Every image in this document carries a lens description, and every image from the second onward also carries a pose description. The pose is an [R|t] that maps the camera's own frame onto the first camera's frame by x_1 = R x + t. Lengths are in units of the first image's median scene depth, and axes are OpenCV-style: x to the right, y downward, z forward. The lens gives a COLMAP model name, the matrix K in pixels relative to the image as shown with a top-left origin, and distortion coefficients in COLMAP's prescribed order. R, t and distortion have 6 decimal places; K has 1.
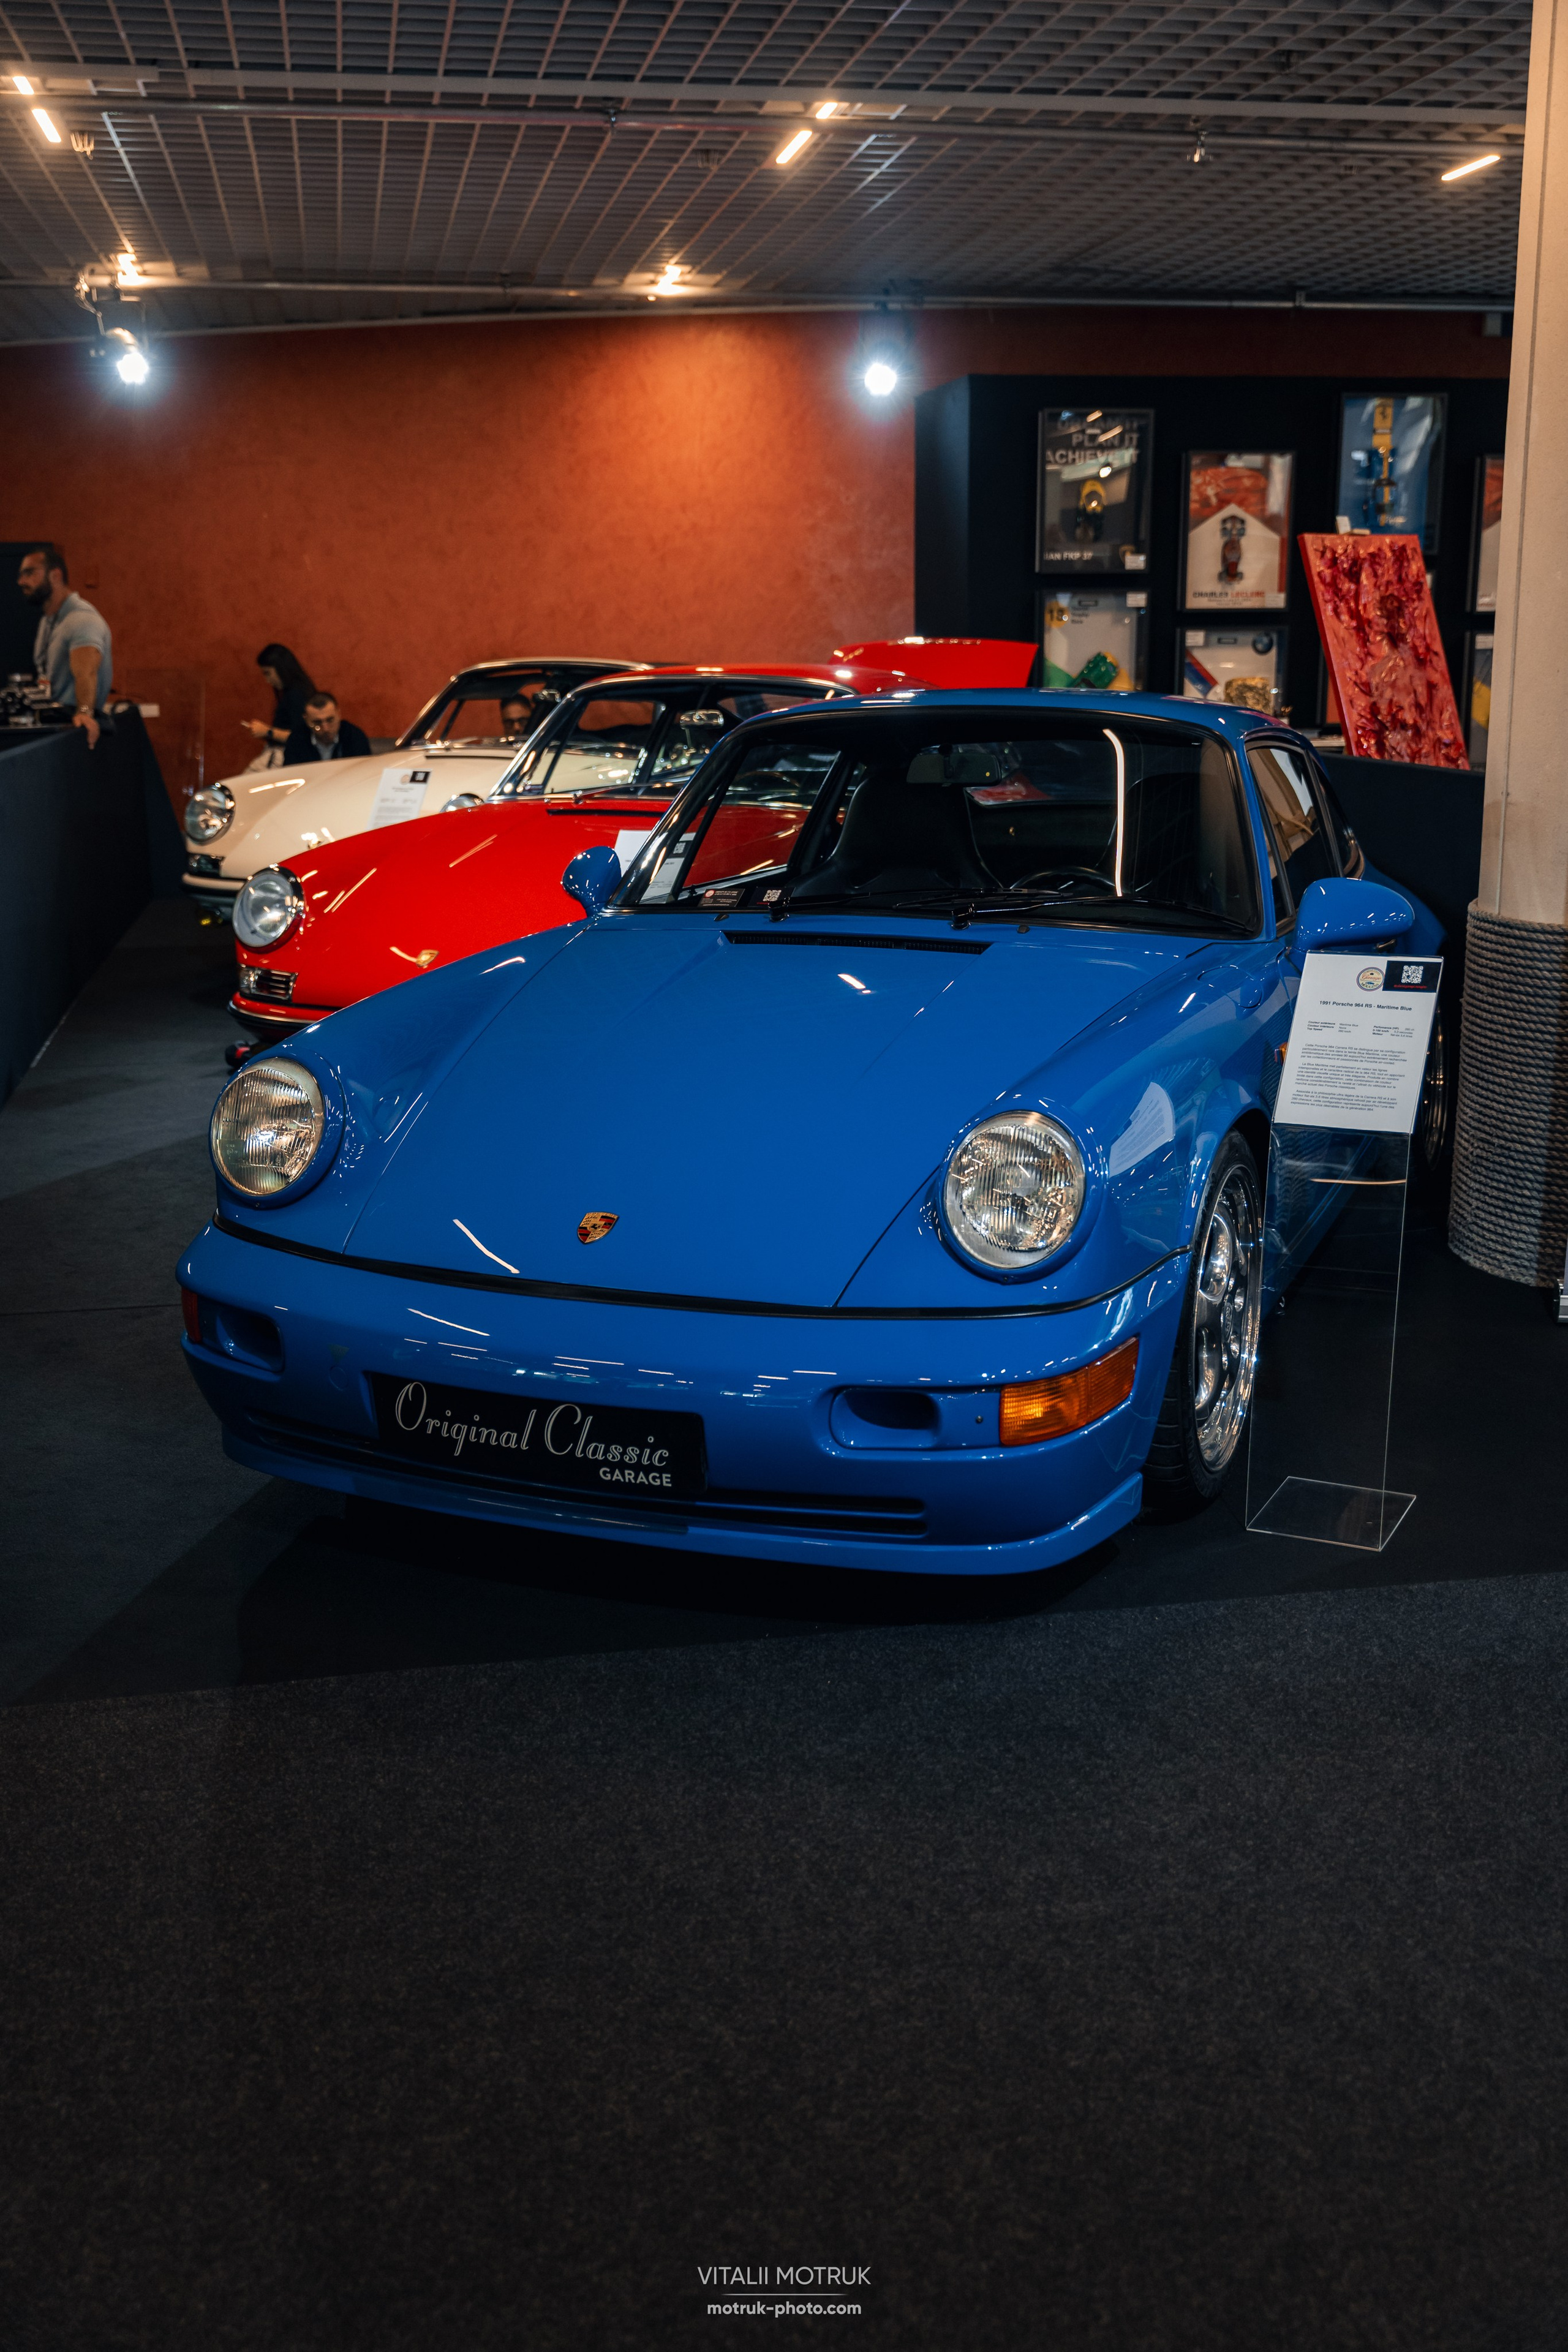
lens RADIAL K [[2381.8, 0, 777.7], [0, 2381.8, 1187.9], [0, 0, 1]] dist [0.006123, -0.000394]
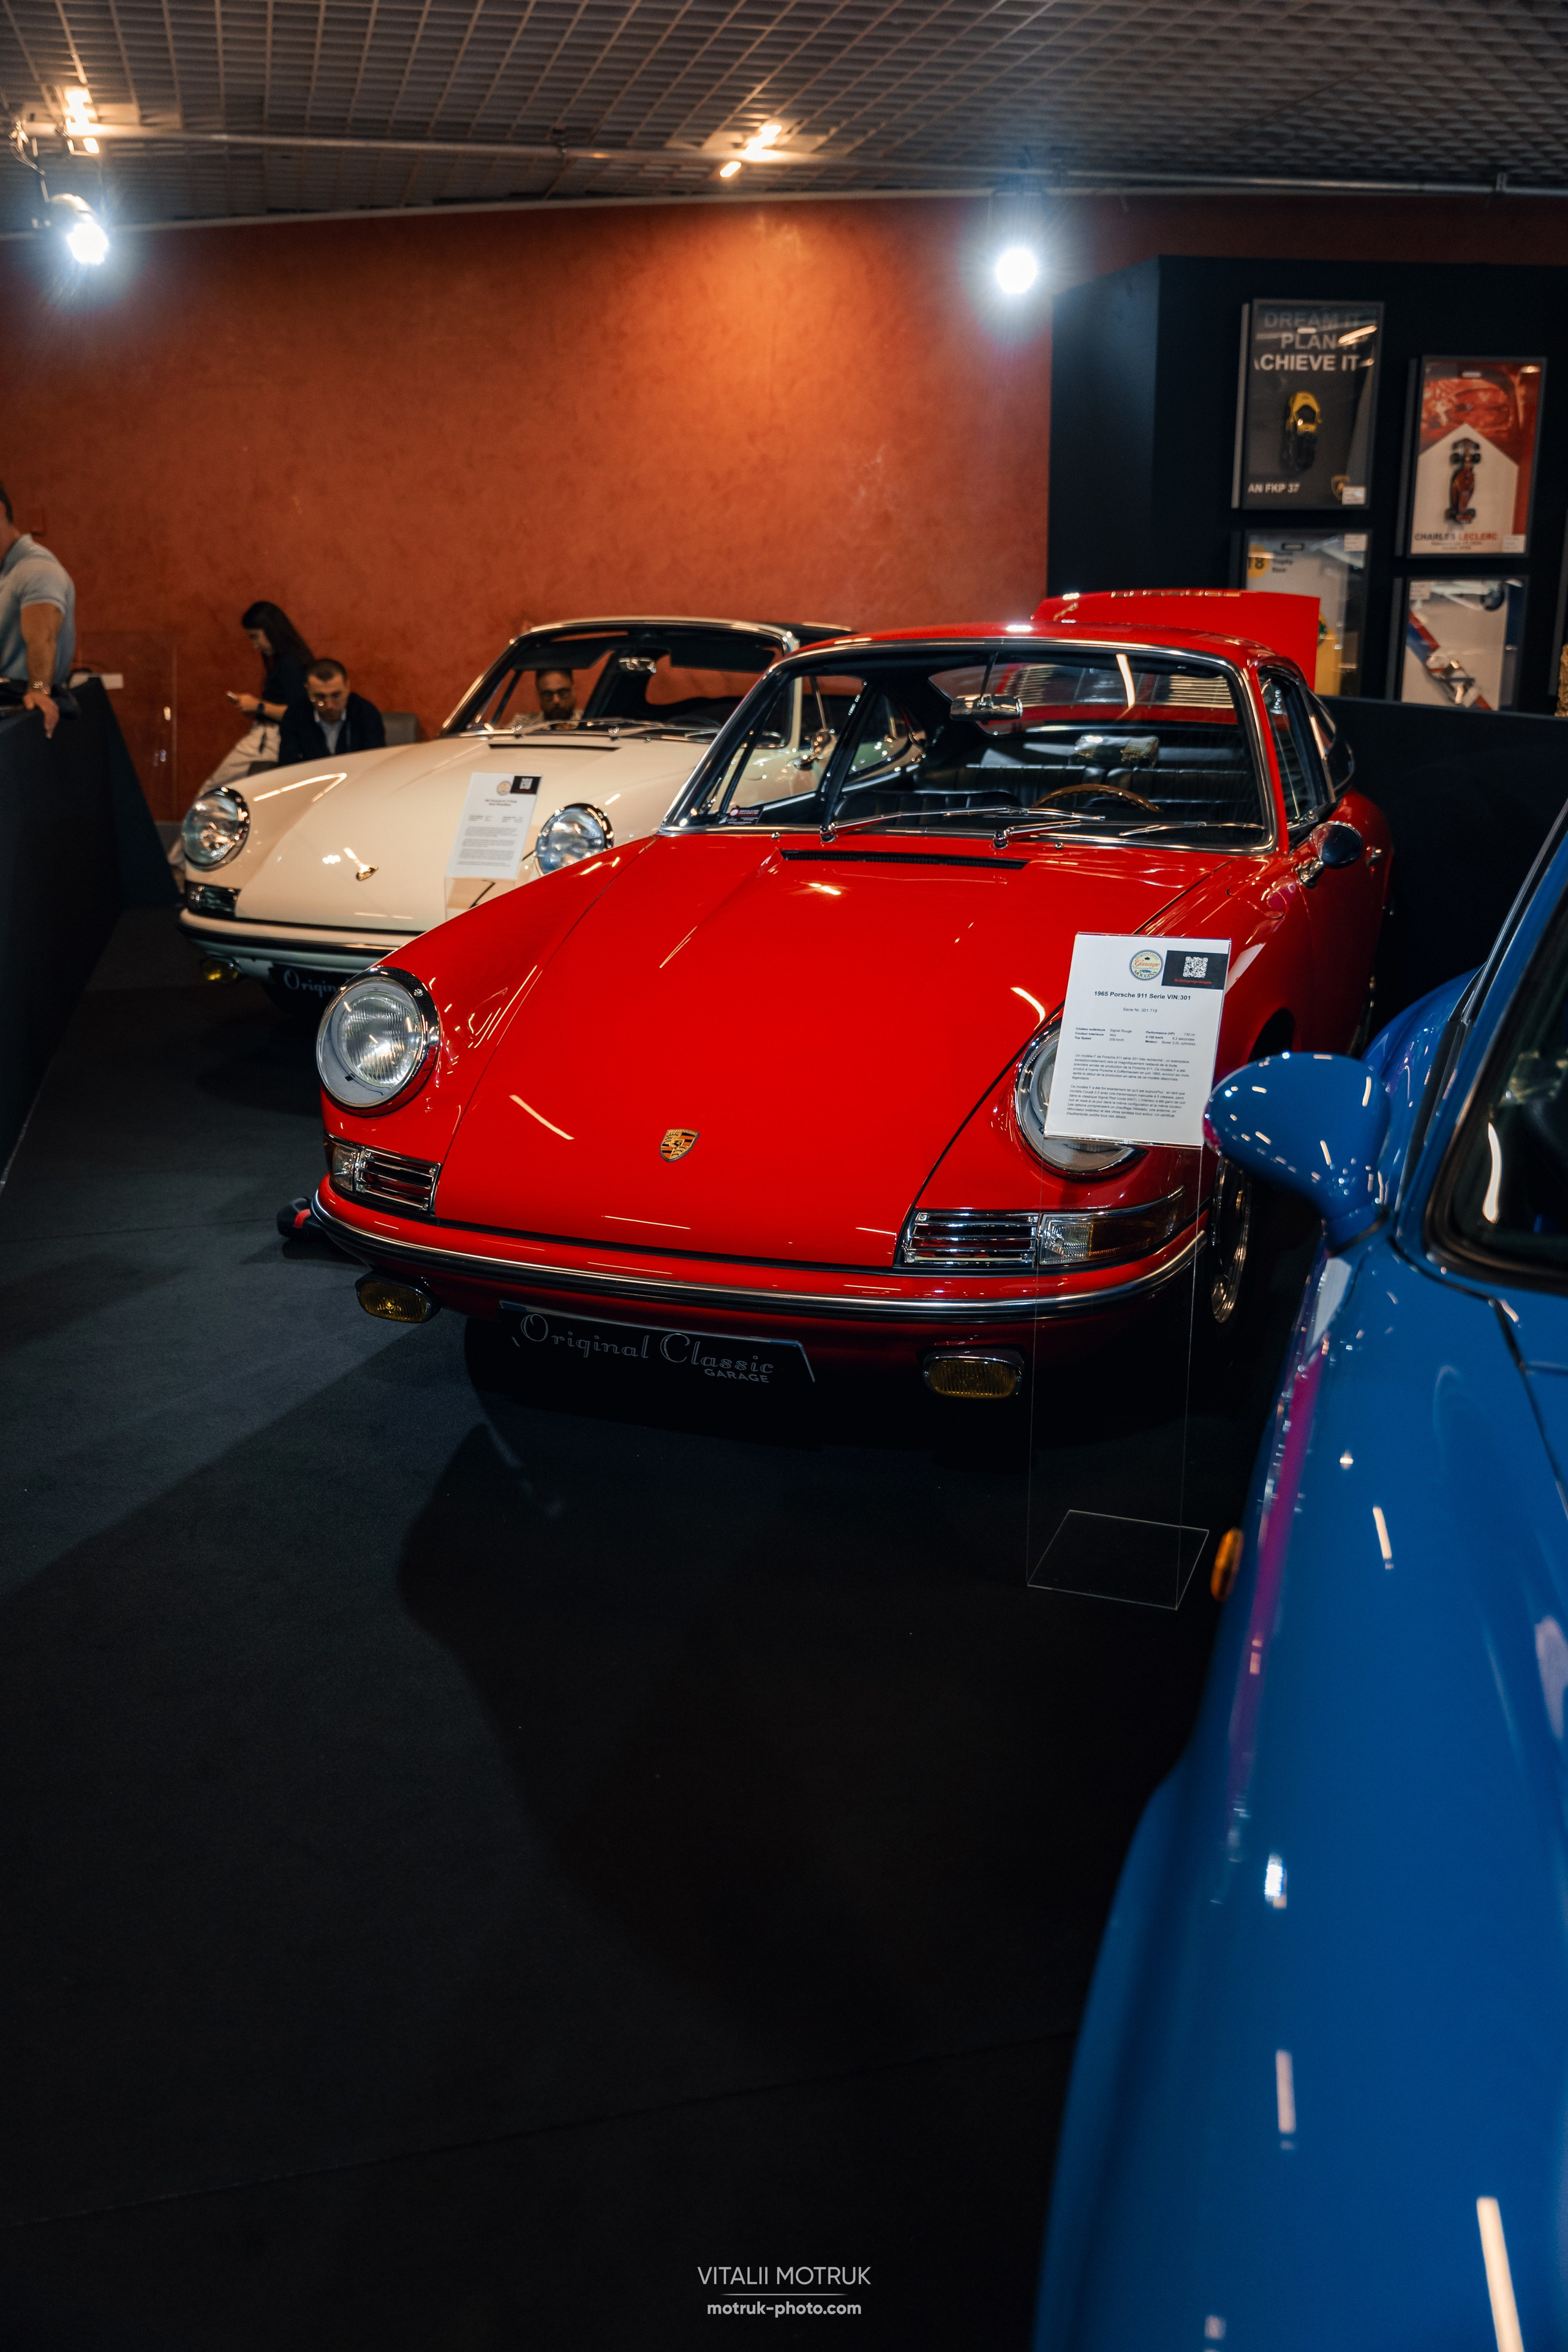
lens RADIAL K [[2113.4, 0, 784.0], [0, 2113.4, 1176.0], [0, 0, 1]] dist [0.000258, 0.001822]
pose [[0.998294, -0.016887, 0.055893, -0.083875], [0.014706, 0.999123, 0.039202, -0.060376], [-0.056506, -0.038314, 0.997667, 0.275225]]
